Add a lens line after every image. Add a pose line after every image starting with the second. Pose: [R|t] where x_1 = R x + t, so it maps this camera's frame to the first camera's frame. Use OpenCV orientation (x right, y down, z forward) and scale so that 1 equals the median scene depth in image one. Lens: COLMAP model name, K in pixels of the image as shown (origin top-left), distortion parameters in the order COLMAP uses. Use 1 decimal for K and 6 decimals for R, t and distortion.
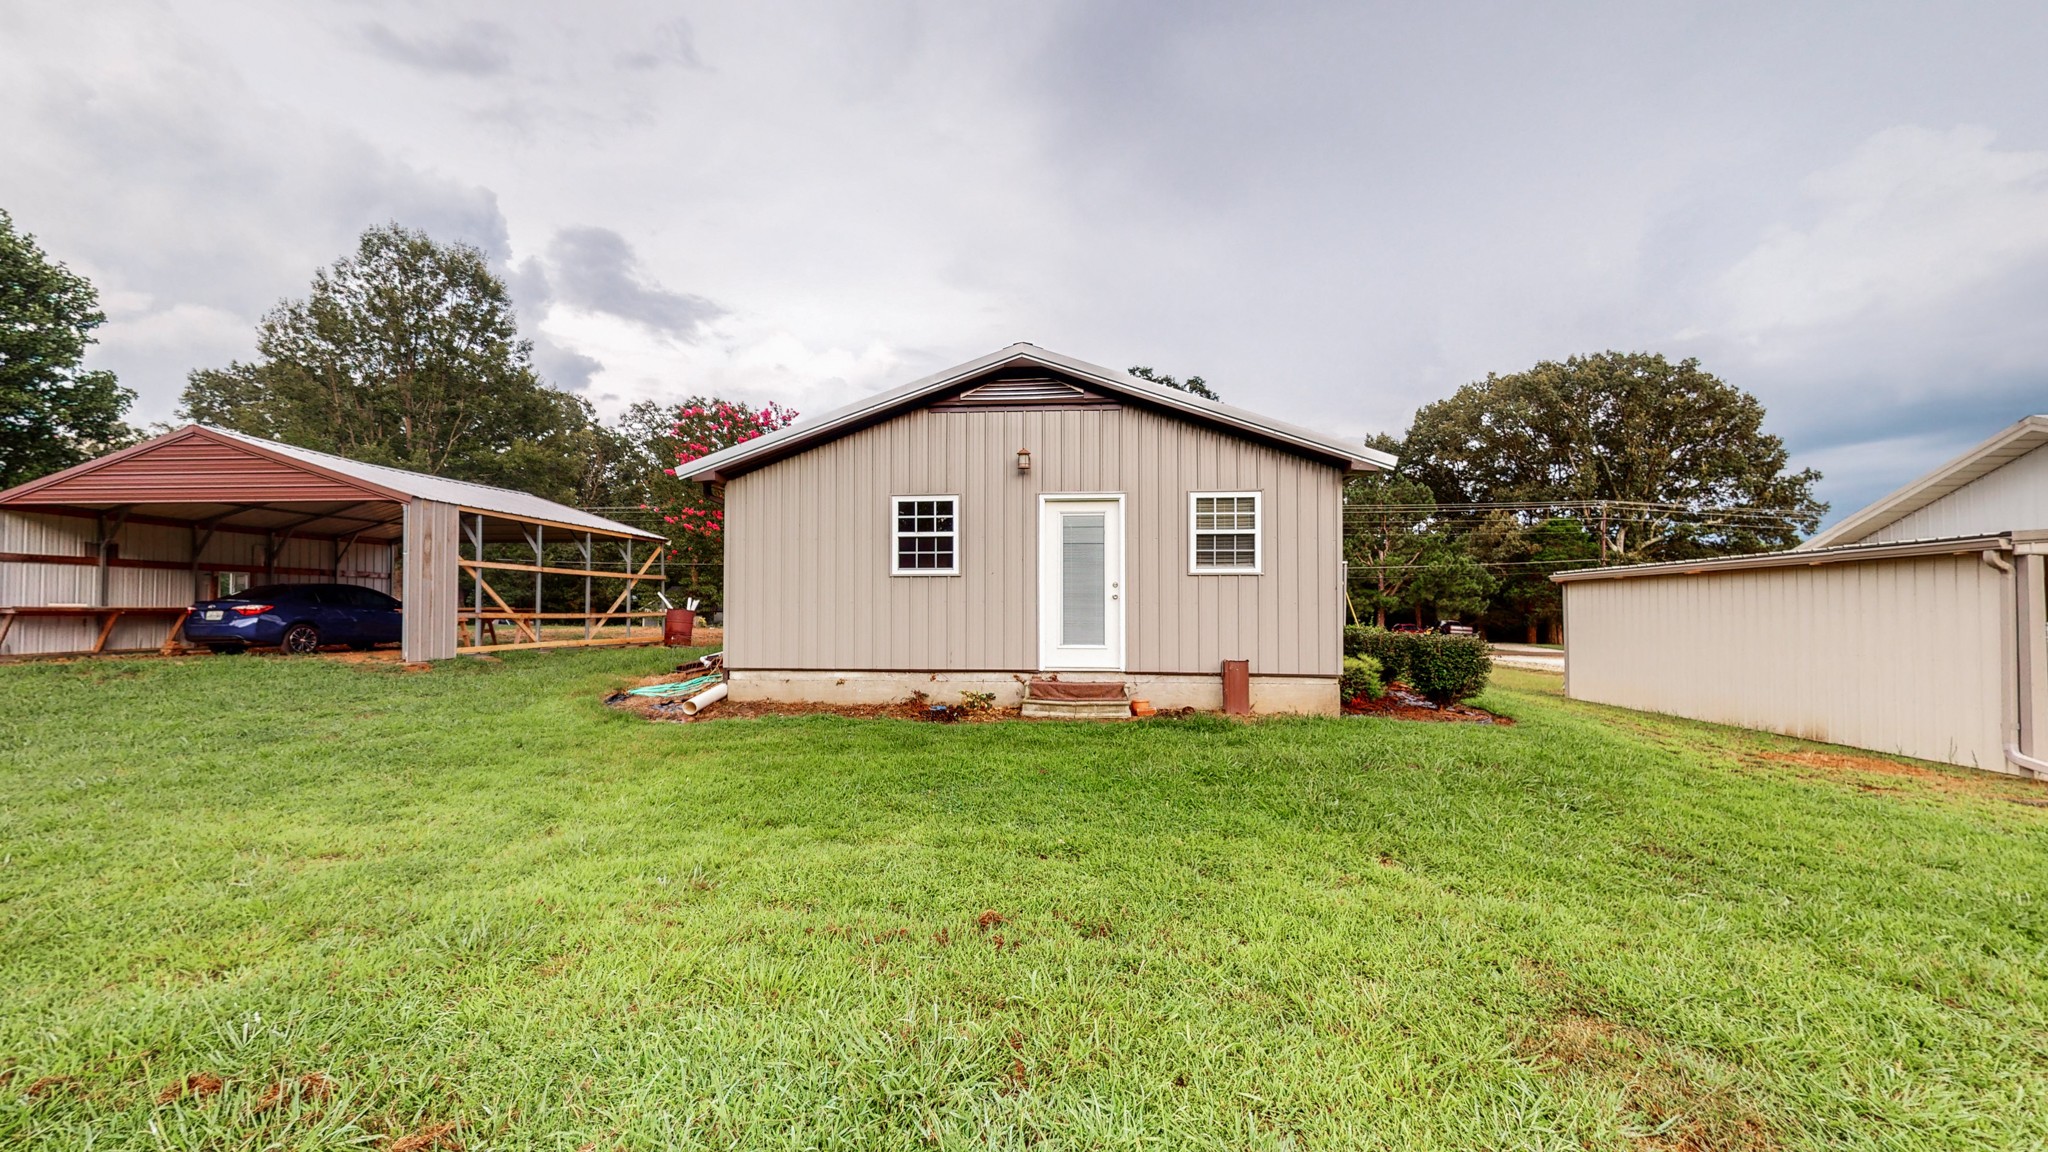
lens RADIAL K [[771.2, 0, 1026.1], [0, 771.2, 594.6], [0, 0, 1]] dist [-0.001380, -0.000075]
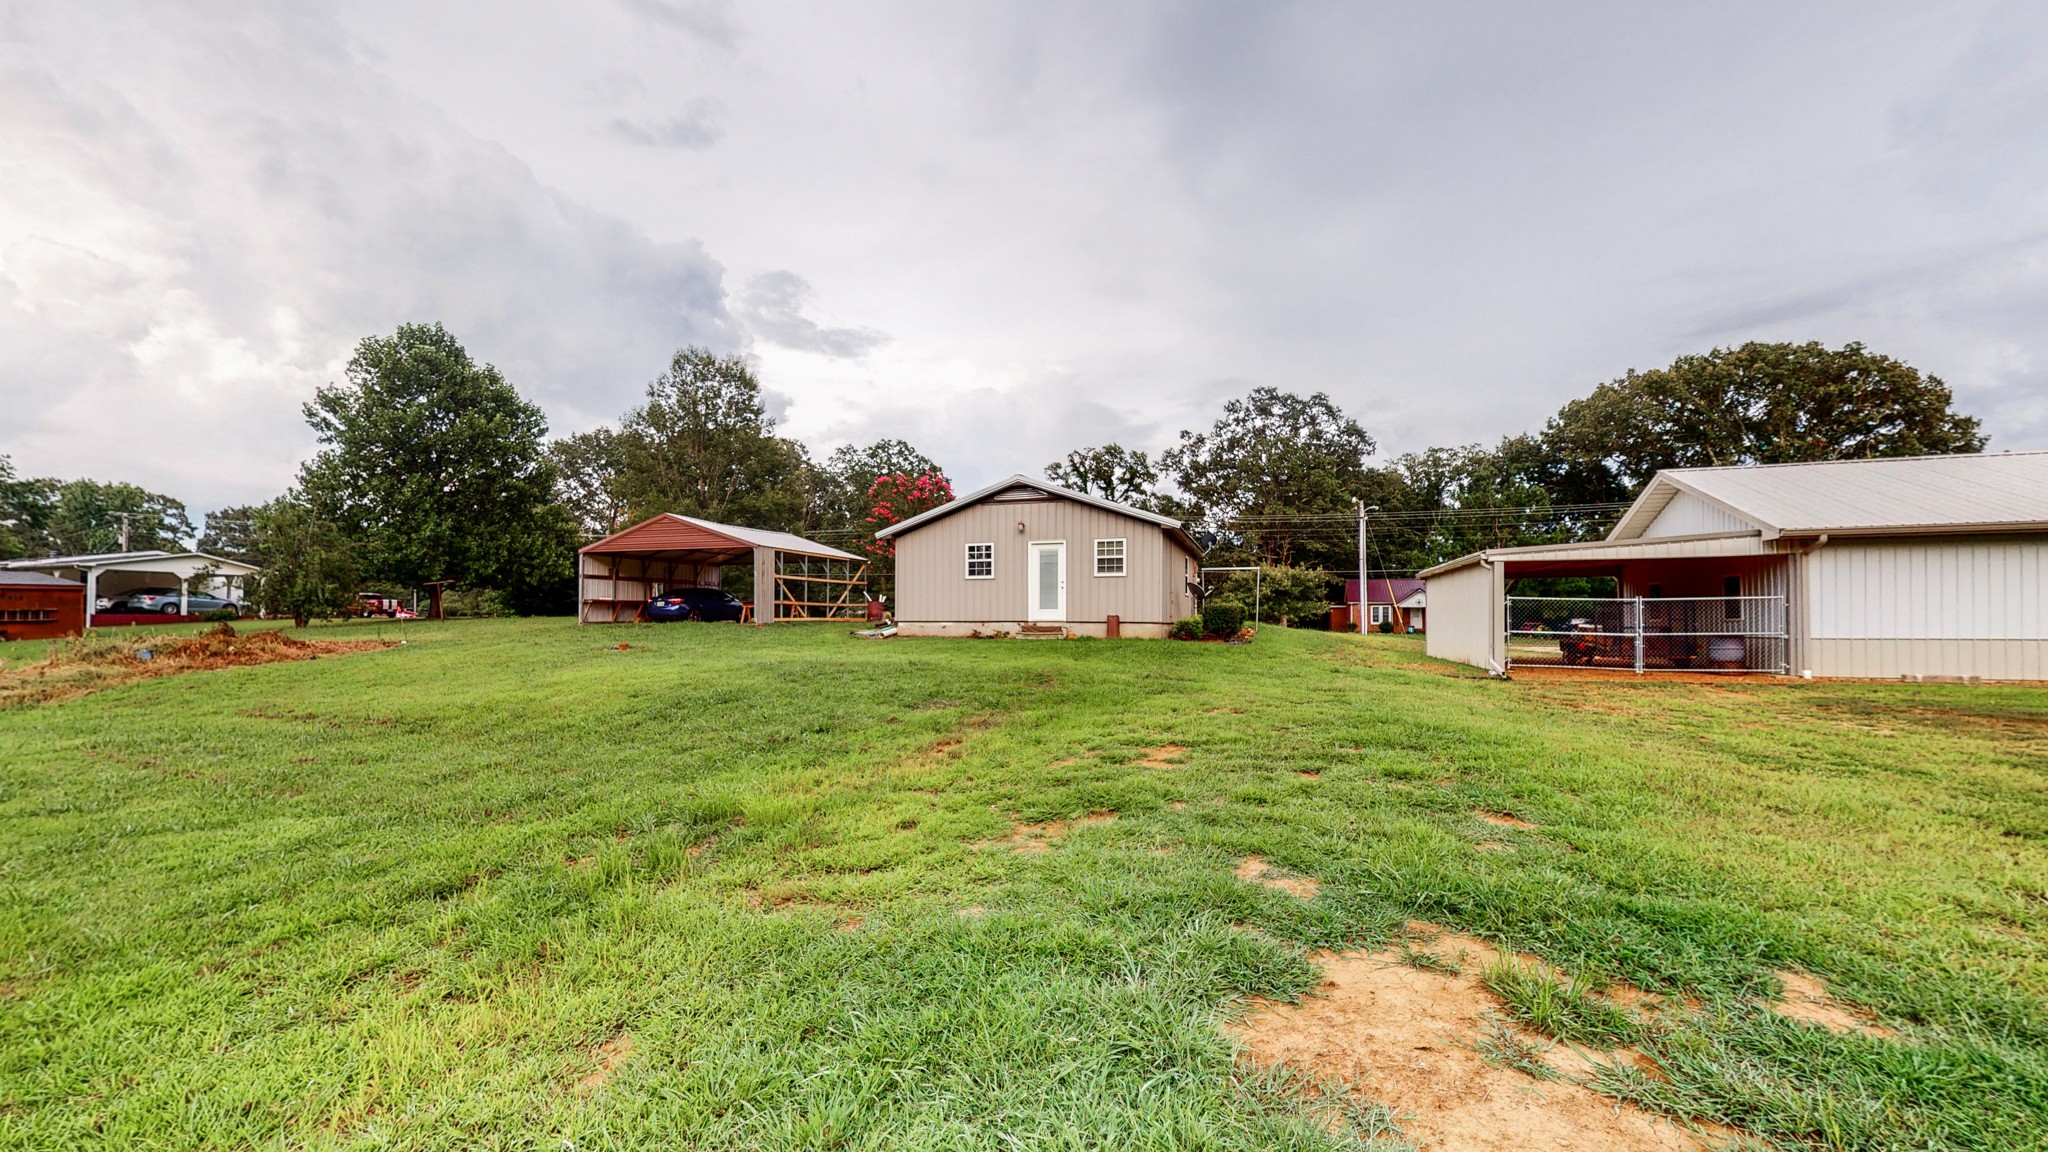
lens RADIAL K [[752.9, 0, 1024.1], [0, 752.9, 578.5], [0, 0, 1]] dist [0.000276, 0.000011]
pose [[0.975519, -0.014096, -0.219463, 0.315710], [0.008077, 0.999567, -0.028297, 0.024608], [0.219767, 0.025832, 0.975210, -0.733256]]
